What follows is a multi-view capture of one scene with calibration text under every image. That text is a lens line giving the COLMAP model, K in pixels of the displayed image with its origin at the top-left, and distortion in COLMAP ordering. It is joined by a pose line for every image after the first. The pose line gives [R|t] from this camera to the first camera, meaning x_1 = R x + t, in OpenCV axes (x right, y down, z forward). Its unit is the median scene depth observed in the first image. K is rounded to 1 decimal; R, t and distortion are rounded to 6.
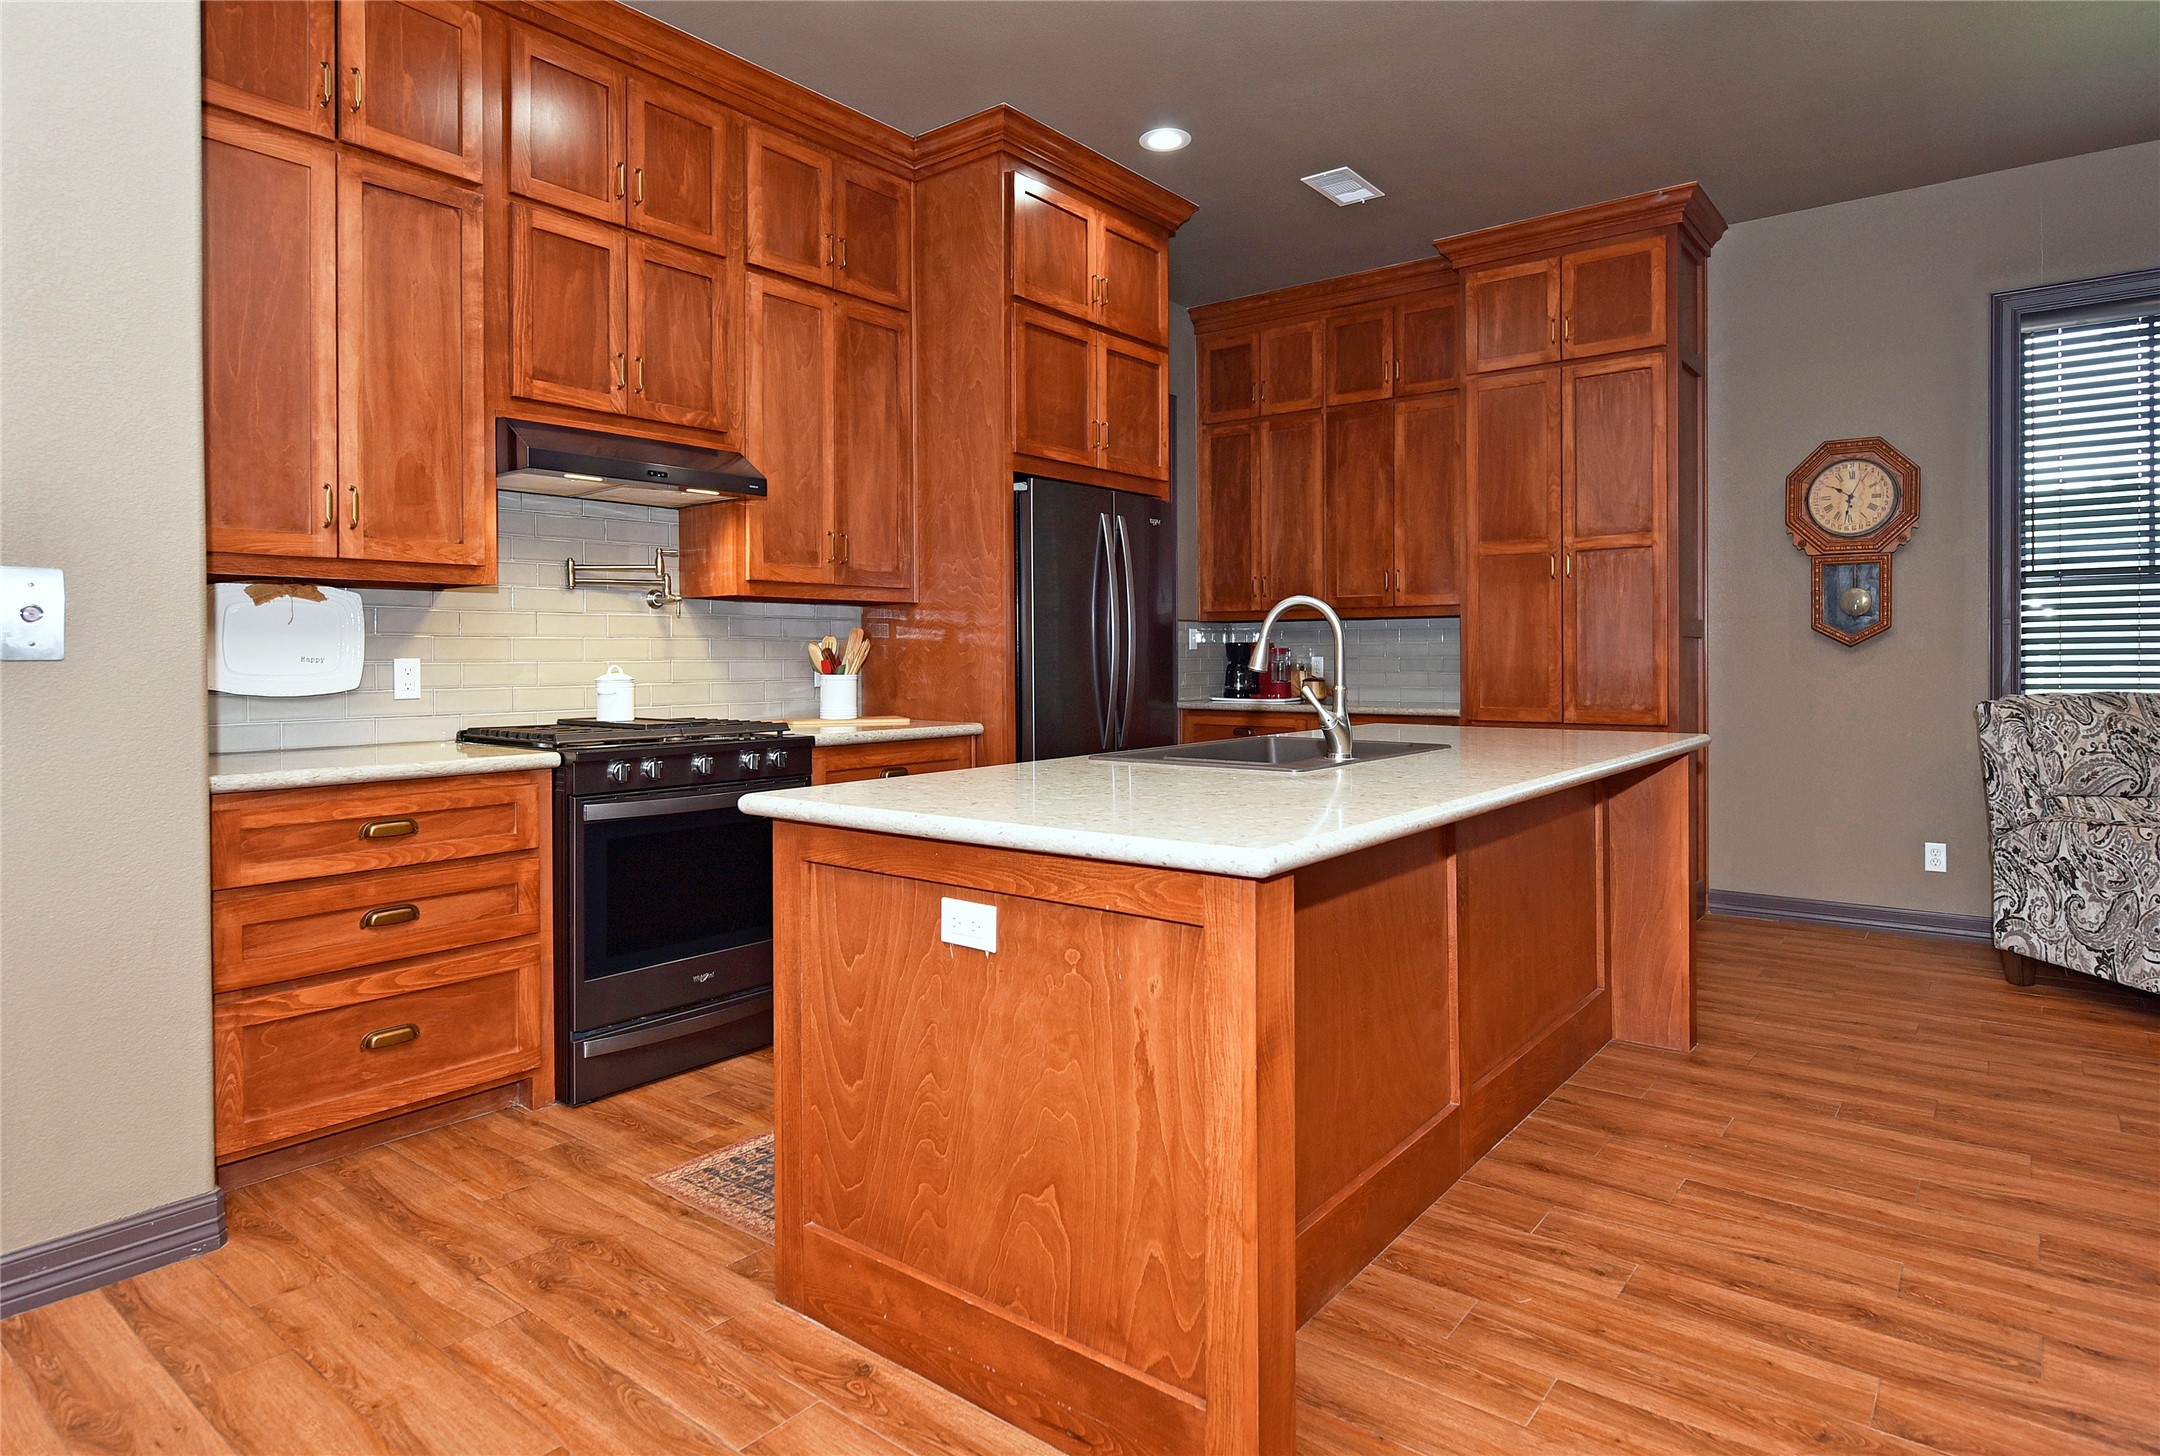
lens RADIAL K [[1194.2, 0, 1080.0], [0, 1194.2, 664.7], [0, 0, 1]] dist [0.002149, -0.000666]
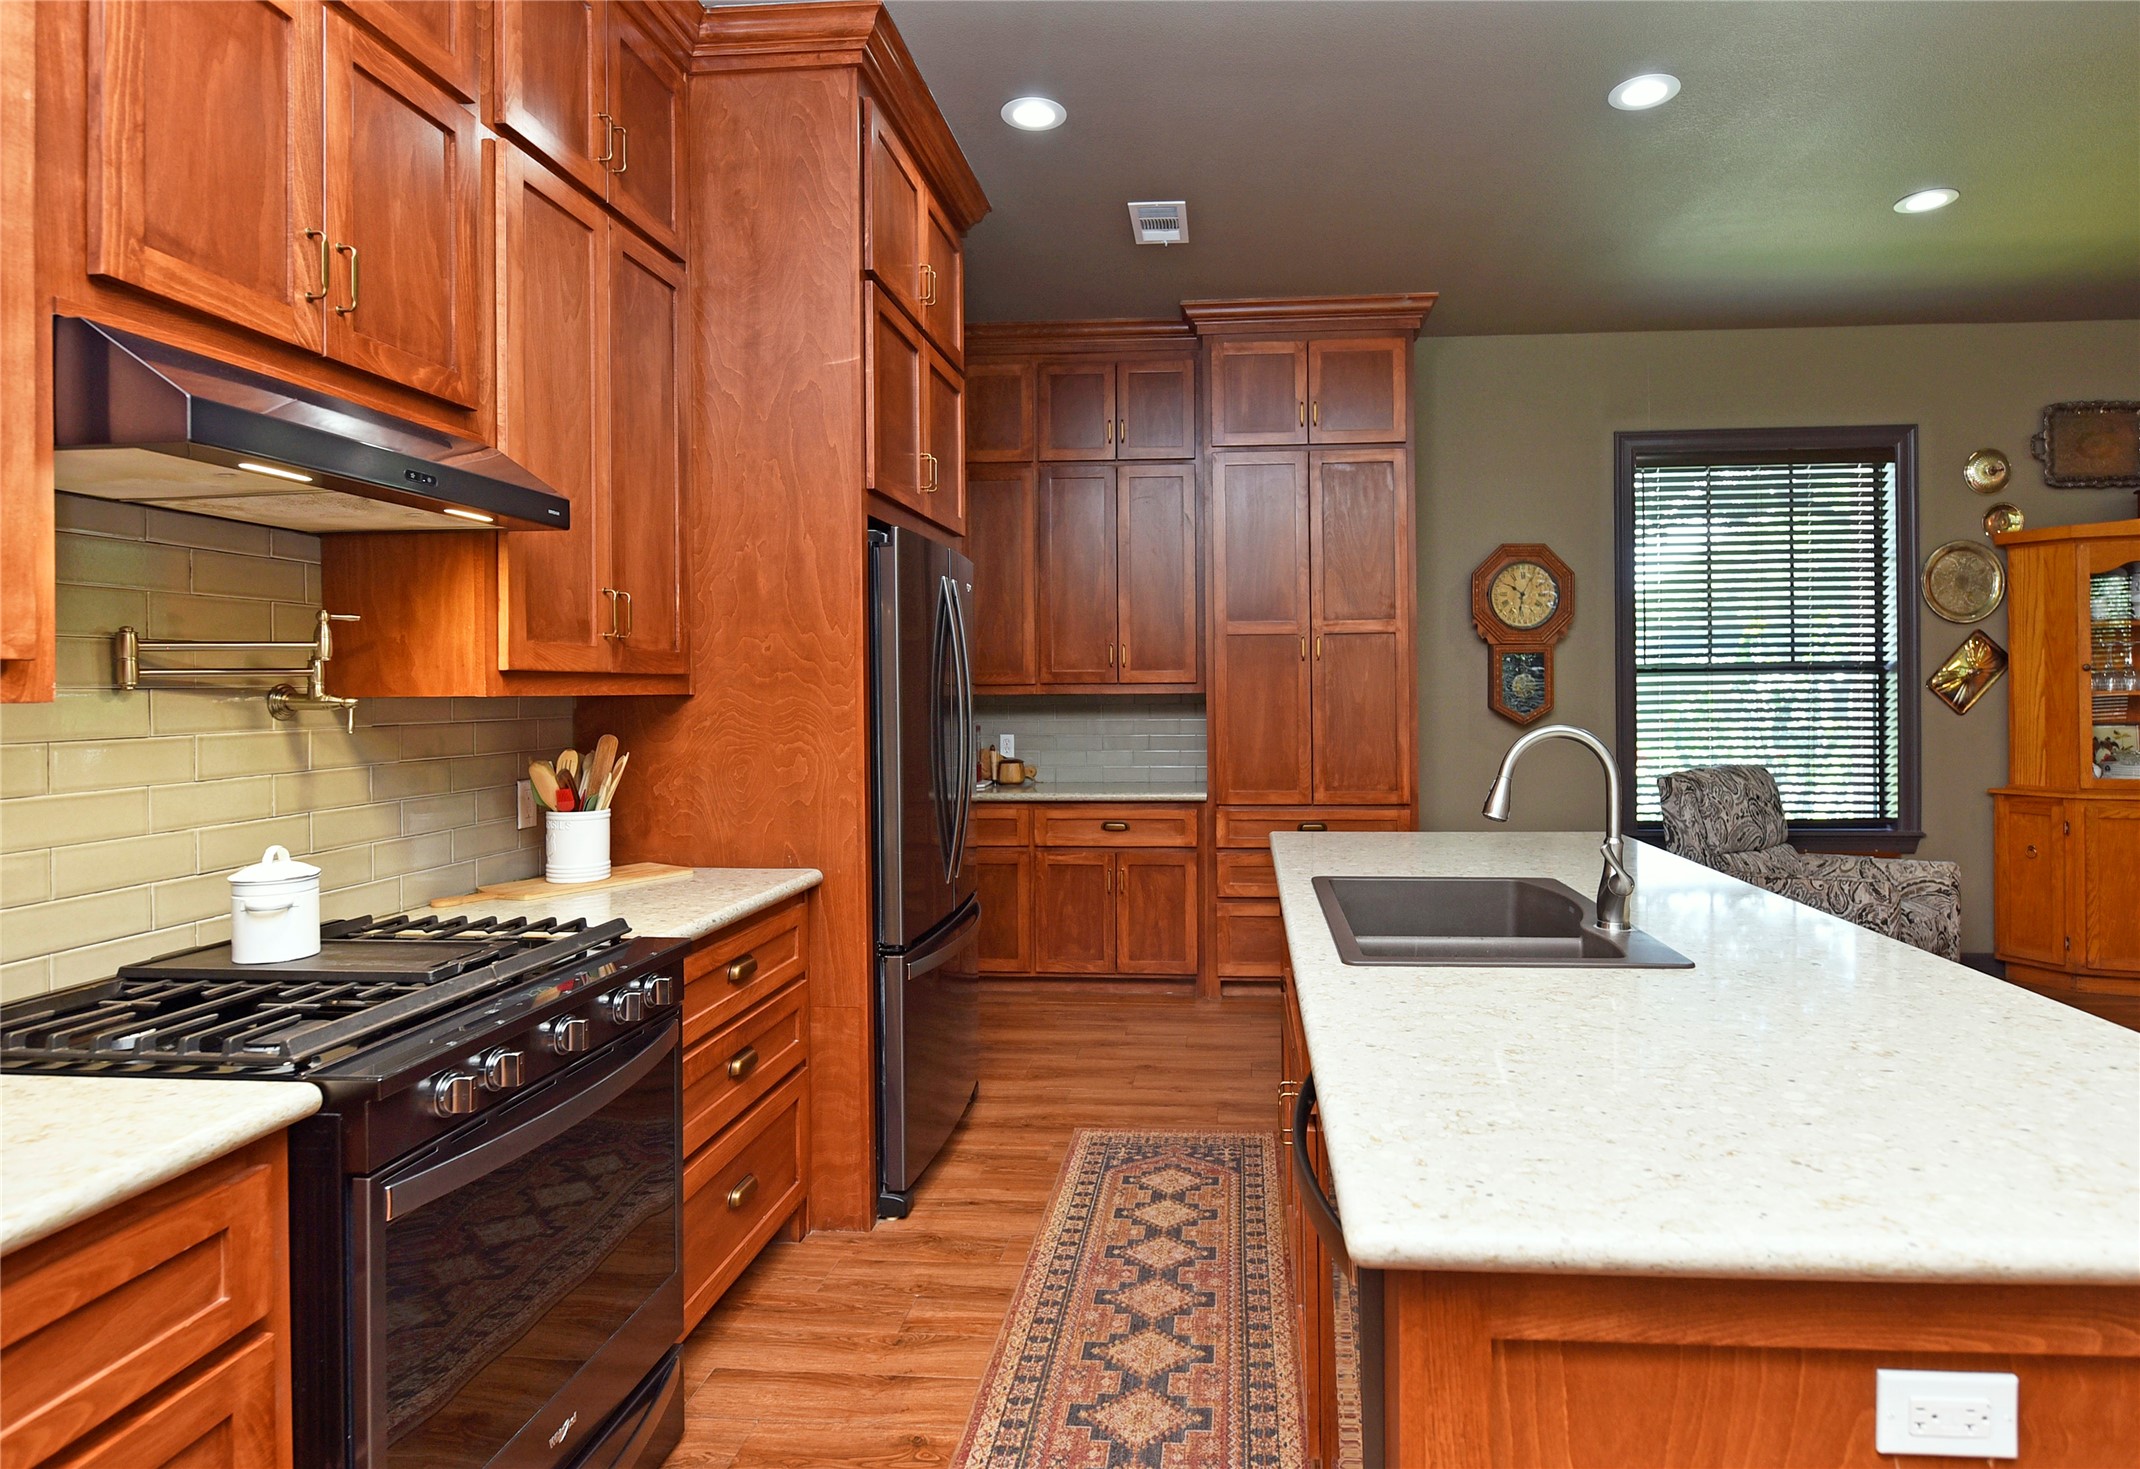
lens RADIAL K [[1126.2, 0, 1070.0], [0, 1126.2, 681.9], [0, 0, 1]] dist [-0.004995, -0.001416]
pose [[0.828005, -0.002514, 0.560715, -0.331862], [0.008096, 0.999939, -0.007472, -0.054977], [-0.560663, 0.010727, 0.827975, 0.370378]]
